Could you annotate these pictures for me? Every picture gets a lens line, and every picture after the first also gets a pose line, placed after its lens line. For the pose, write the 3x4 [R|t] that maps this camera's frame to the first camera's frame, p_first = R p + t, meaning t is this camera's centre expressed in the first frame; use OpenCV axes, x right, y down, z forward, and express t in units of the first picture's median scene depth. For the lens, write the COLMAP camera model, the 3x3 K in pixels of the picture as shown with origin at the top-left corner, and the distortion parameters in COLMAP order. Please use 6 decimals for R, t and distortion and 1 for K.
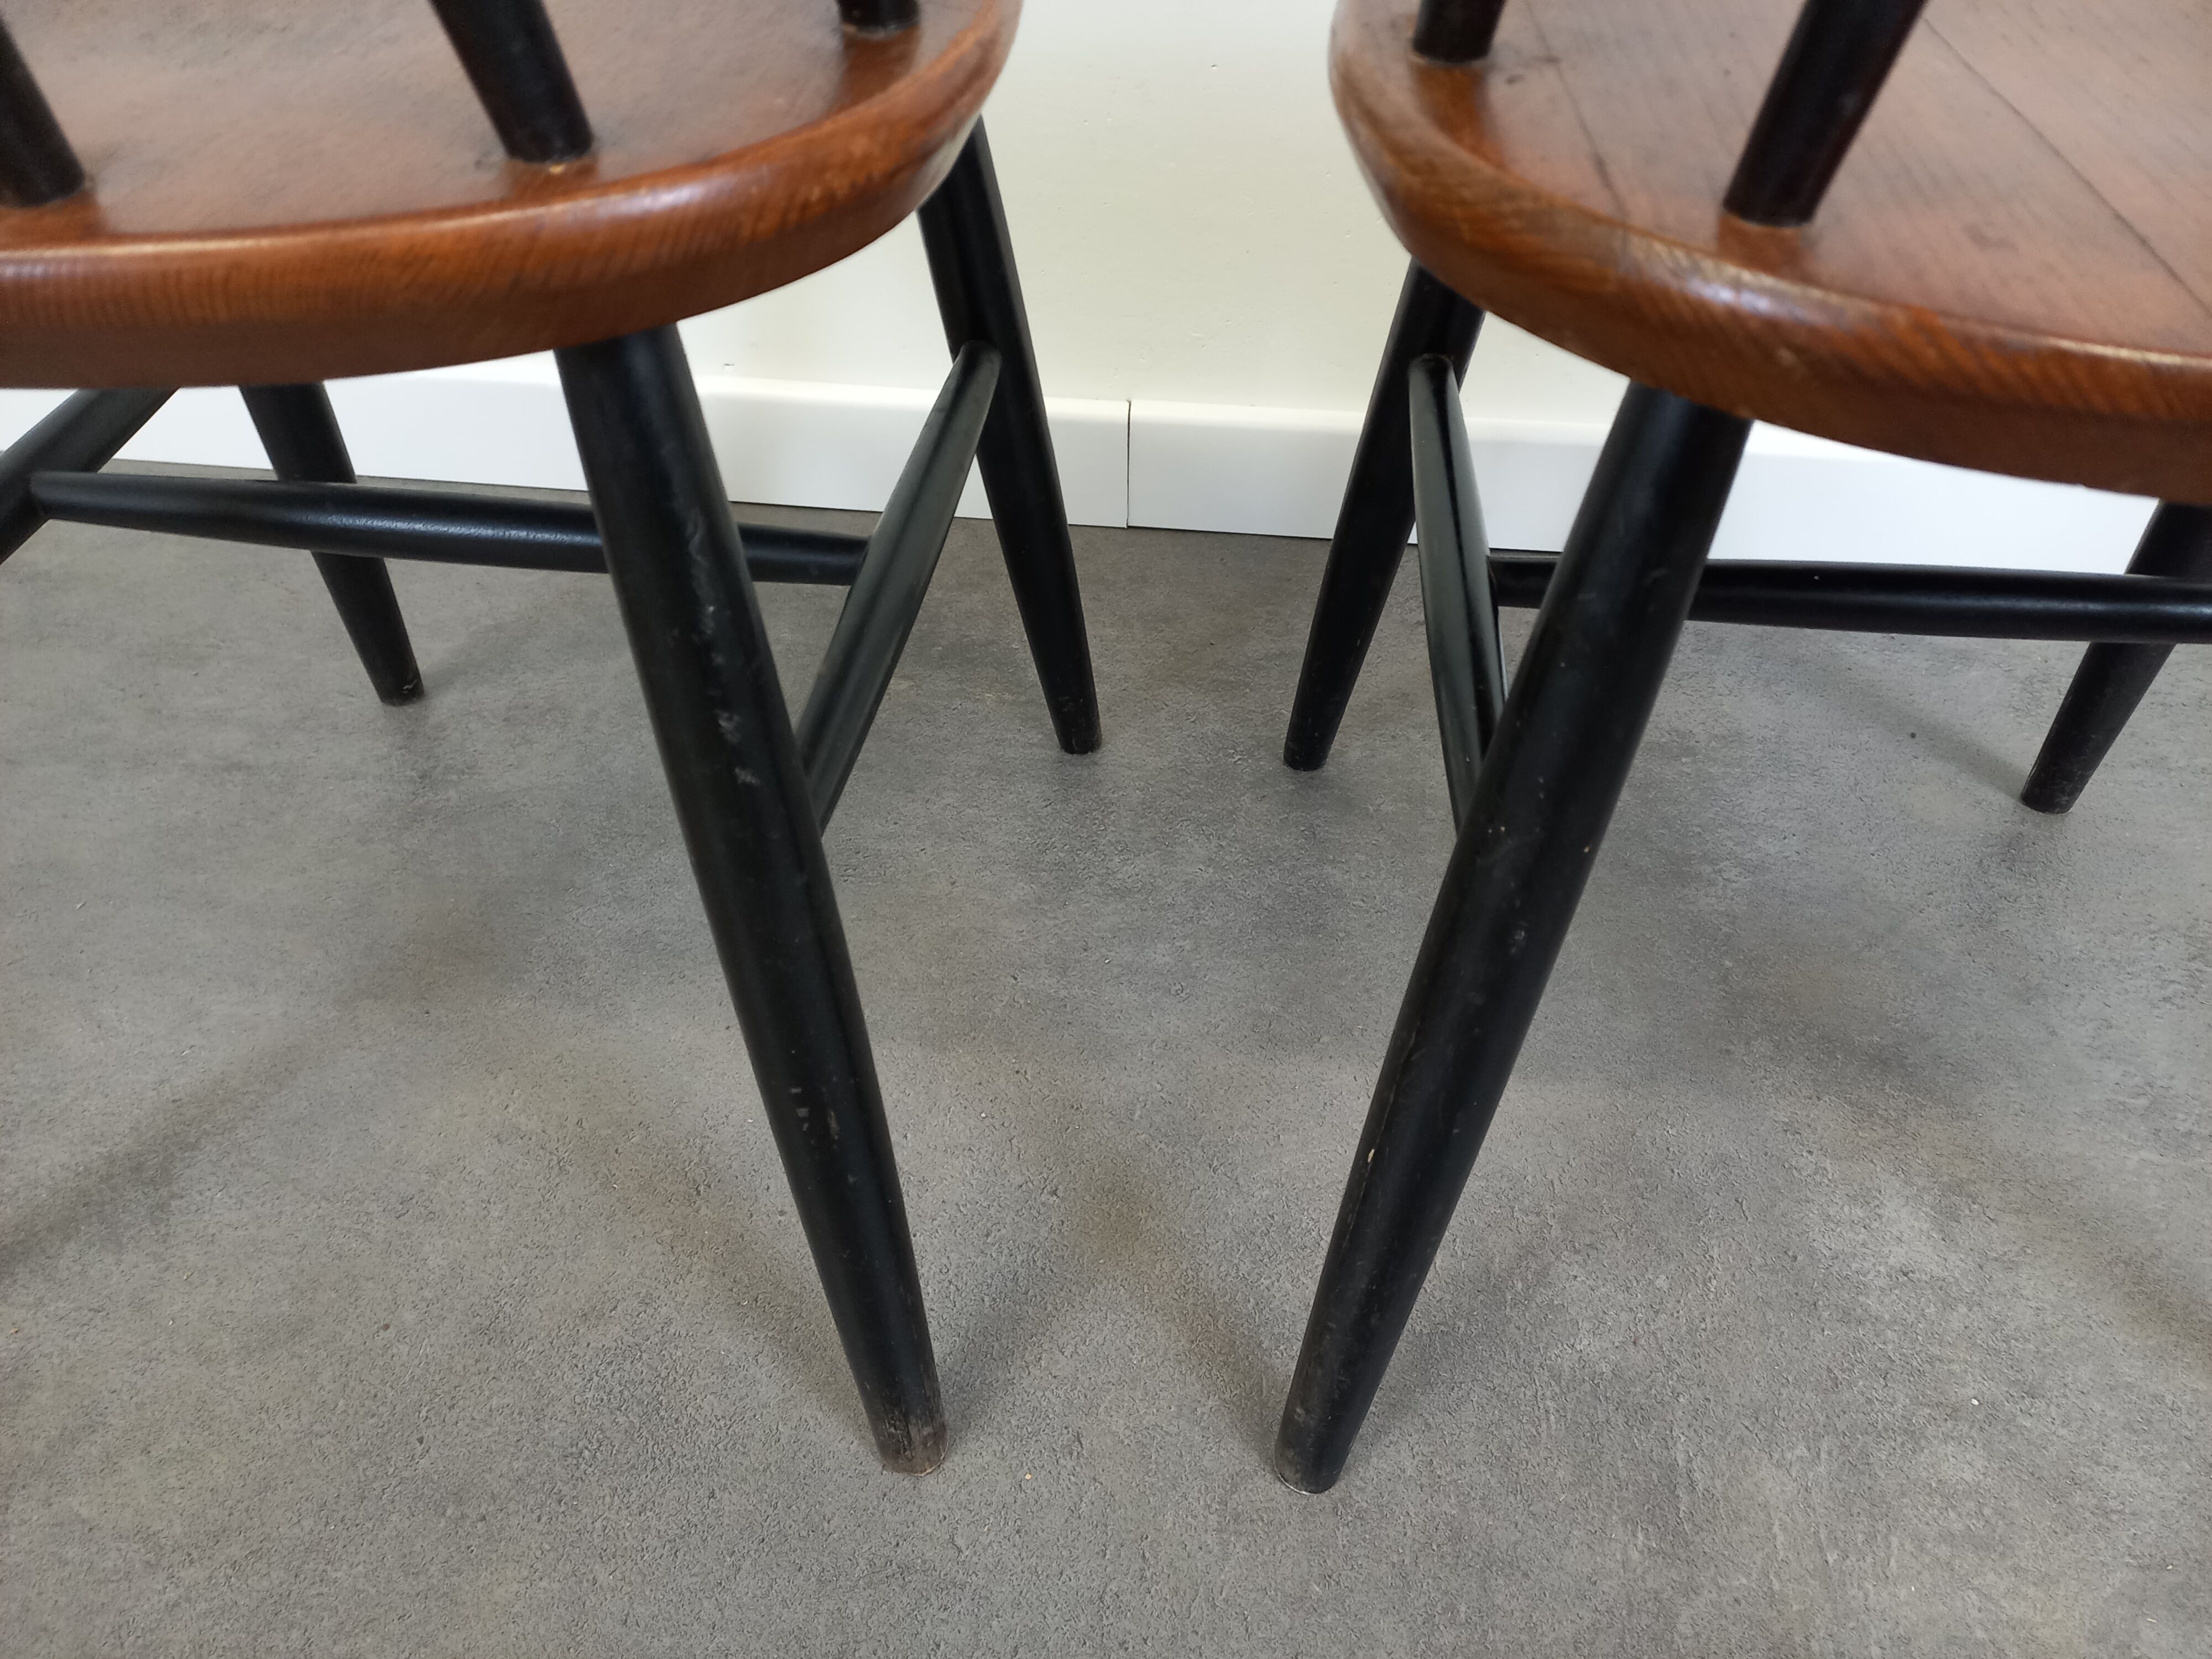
lens RADIAL K [[1634.1, 0, 1111.9], [0, 1634.1, 867.7], [0, 0, 1]] dist [0.047203, -0.034742]
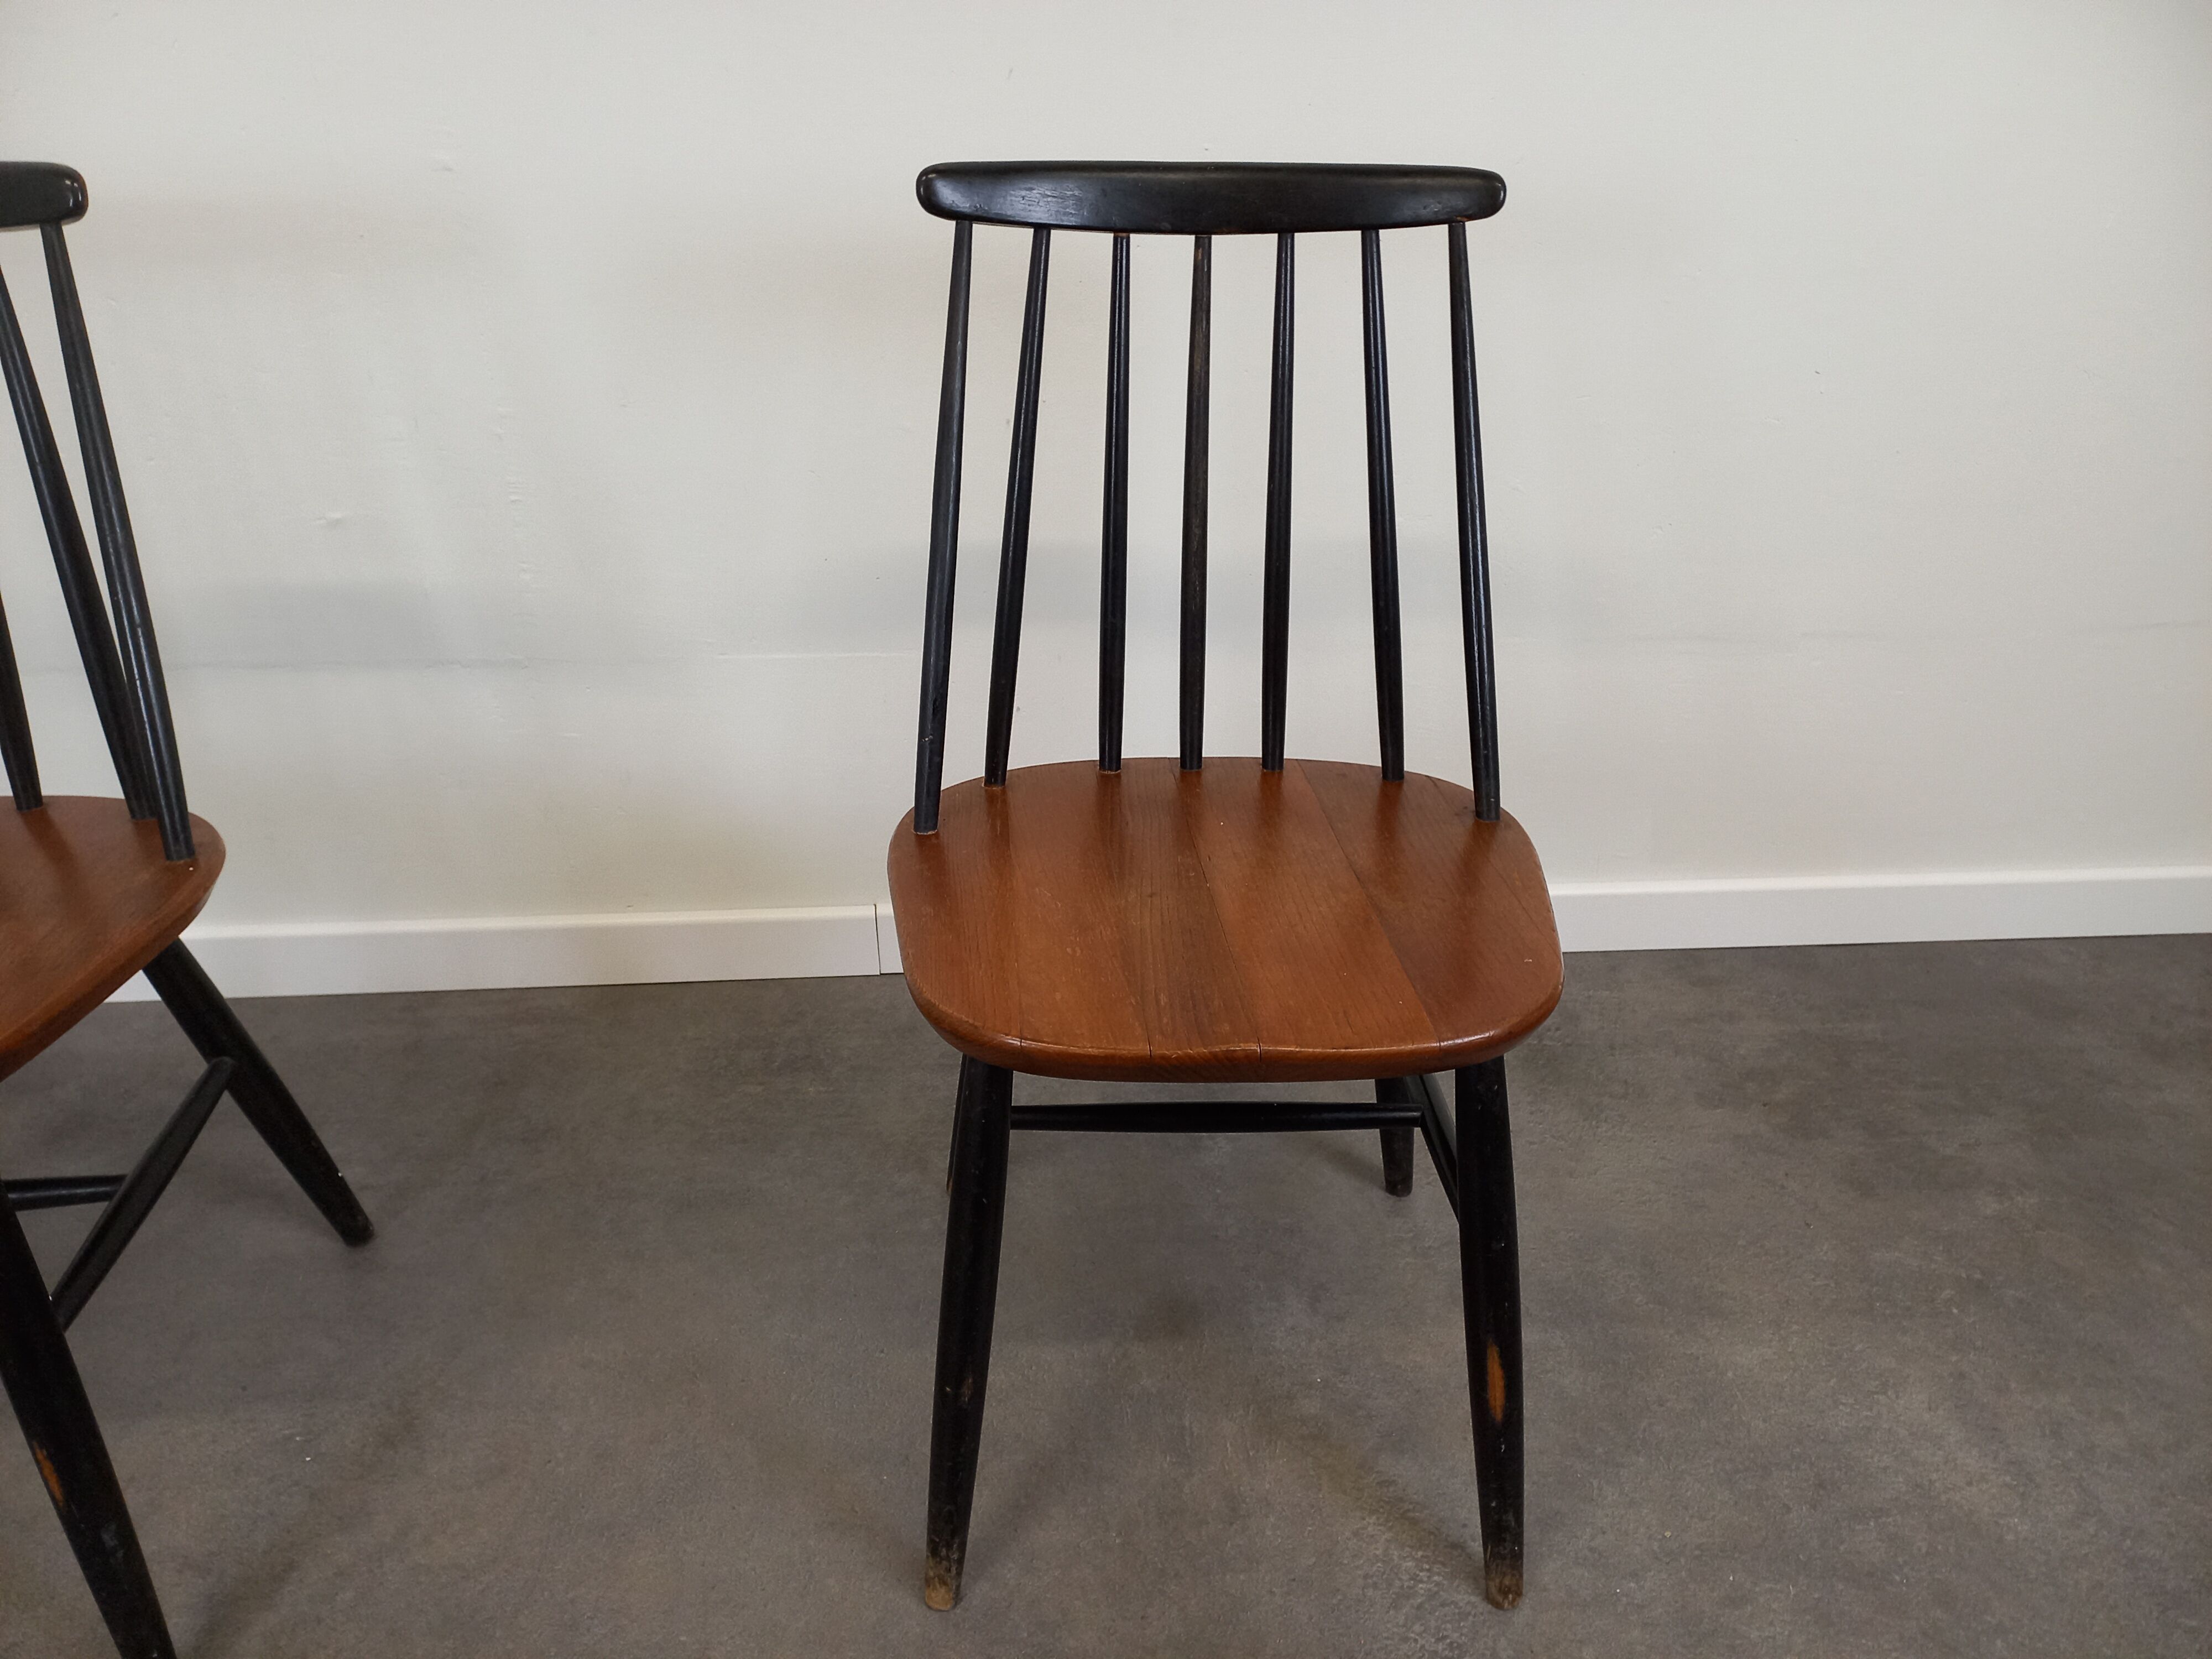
lens RADIAL K [[1634.1, 0, 1098.1], [0, 1634.1, 869.6], [0, 0, 1]] dist [0.047203, -0.034742]
pose [[0.983250, -0.092119, 0.157269, -0.038605], [0.119866, 0.976844, -0.177226, 0.014774], [-0.137302, 0.193108, 0.971523, -1.127288]]
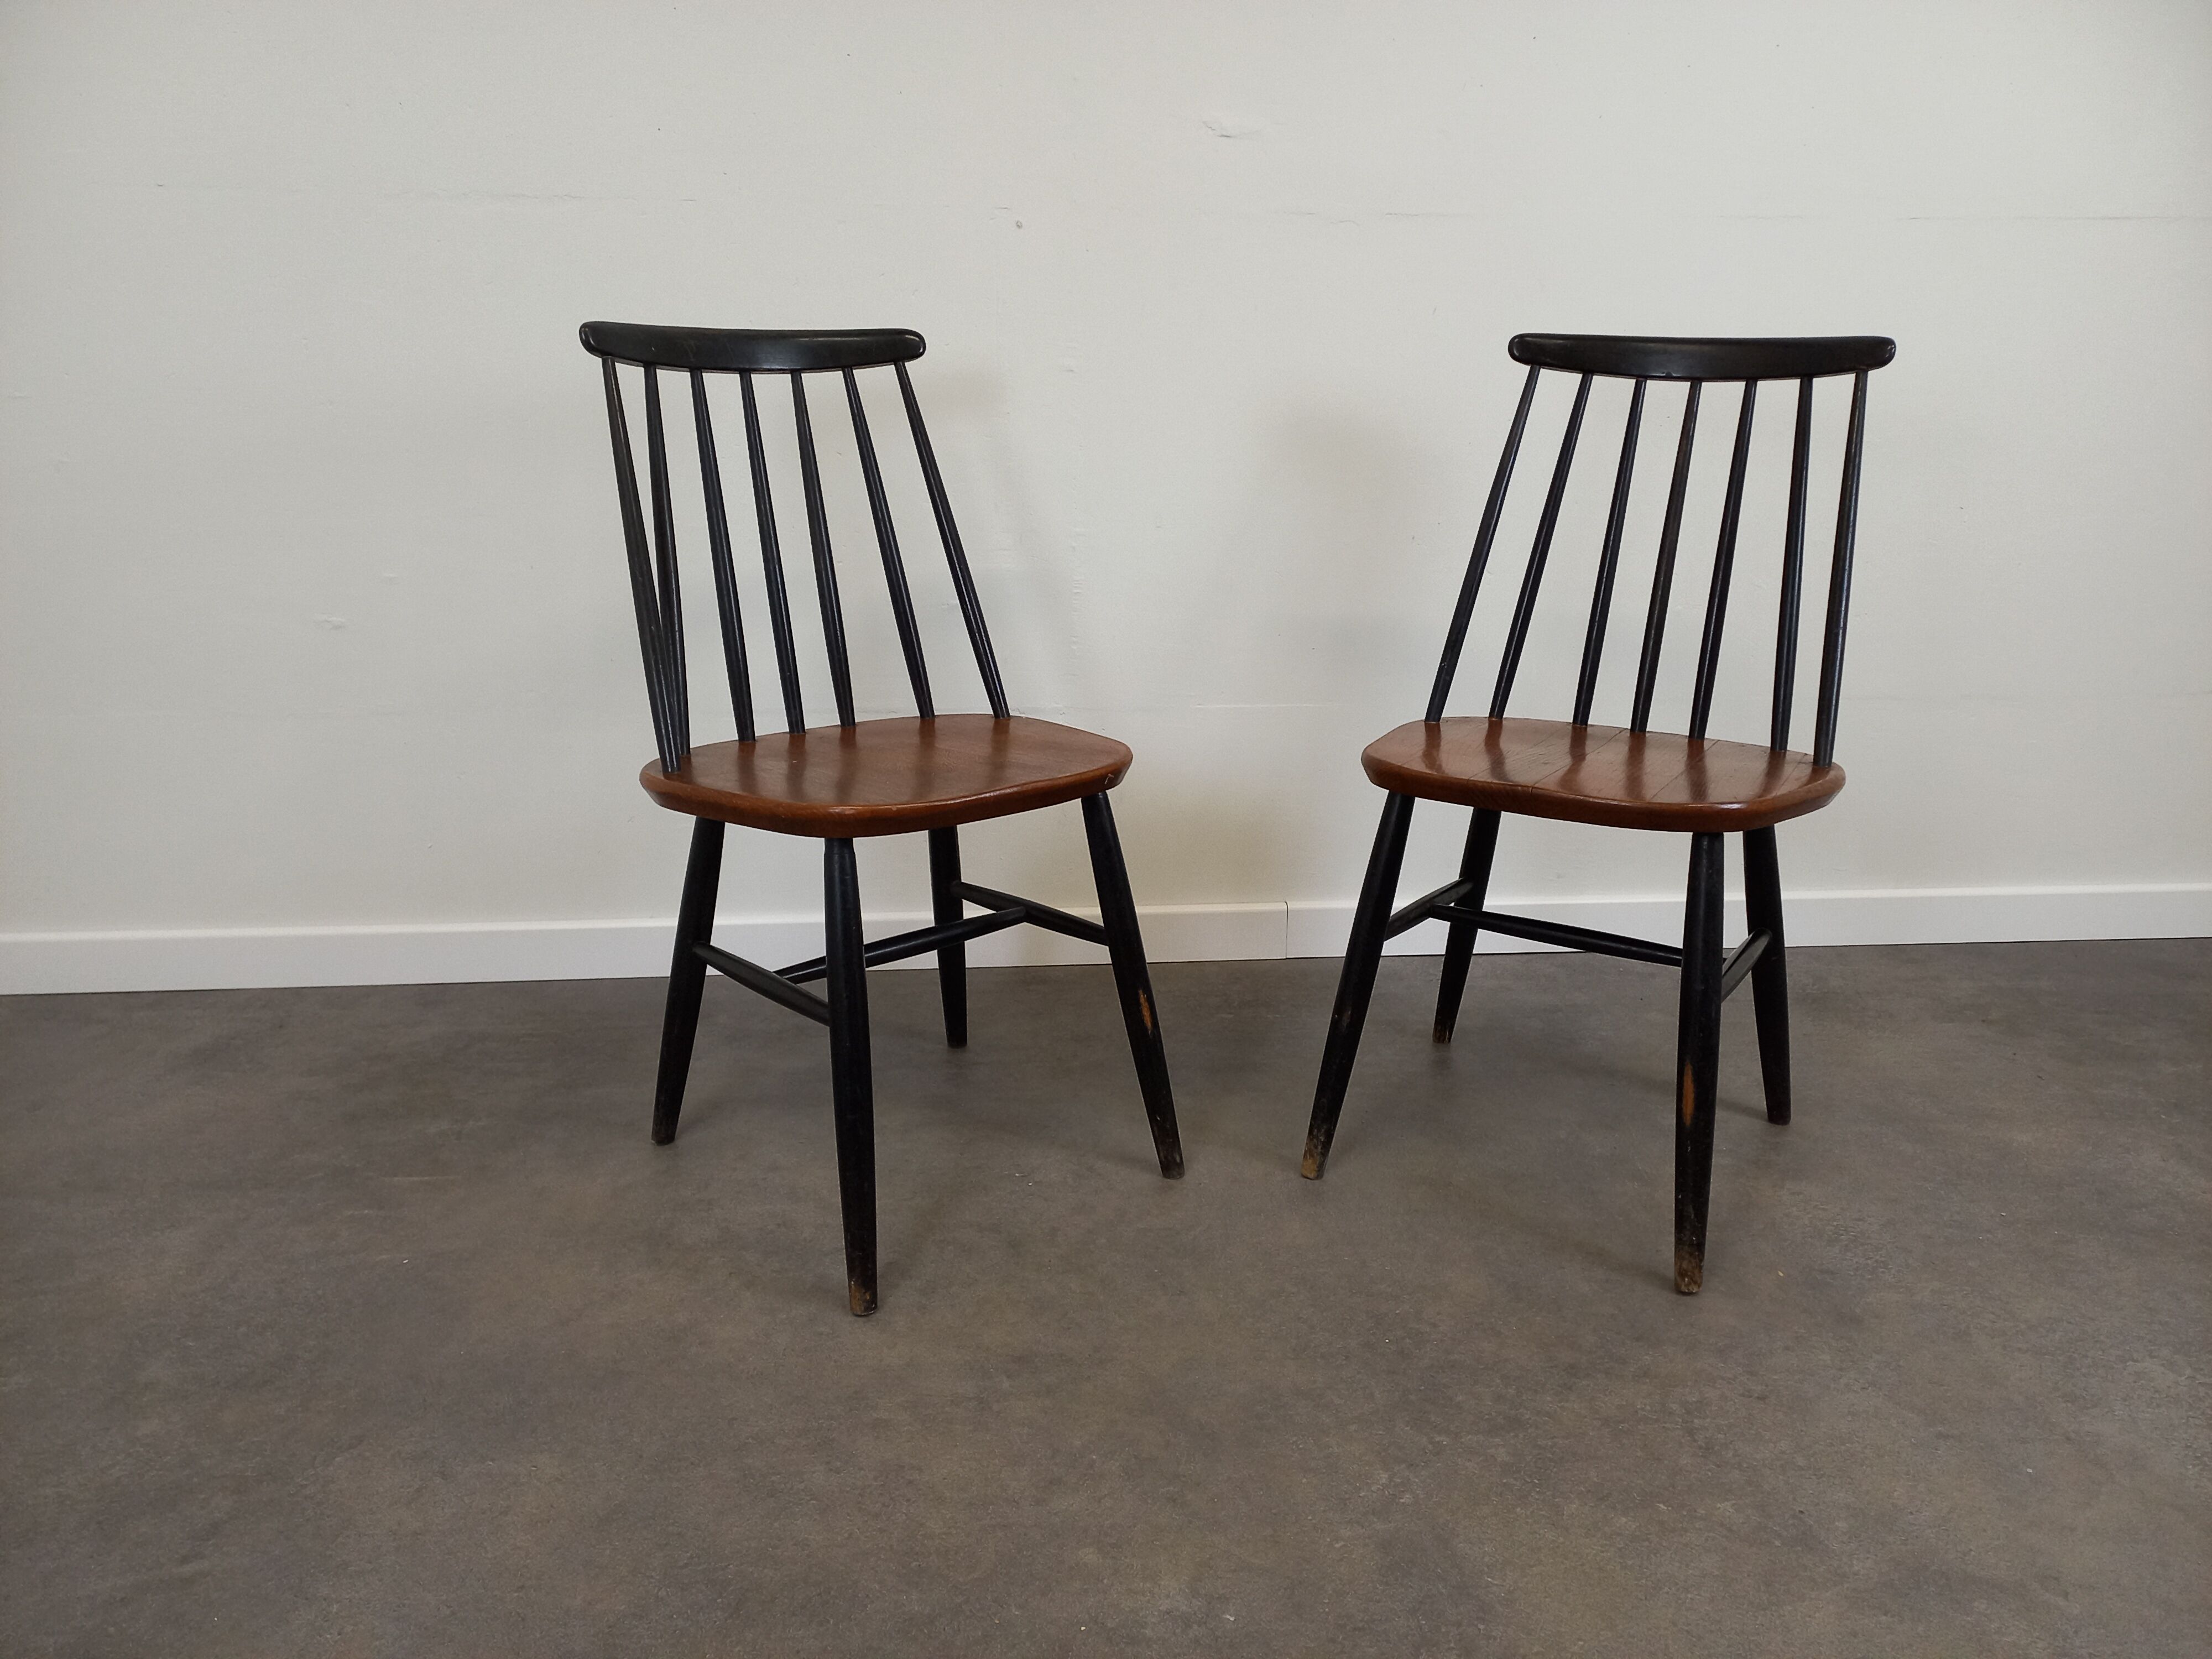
lens RADIAL K [[1634.1, 0, 1113.6], [0, 1634.1, 849.3], [0, 0, 1]] dist [0.047203, -0.034742]
pose [[0.978706, -0.061515, 0.195833, -1.073473], [0.134848, 0.911972, -0.387458, 0.800259], [-0.154760, 0.405615, 0.900847, -1.675087]]
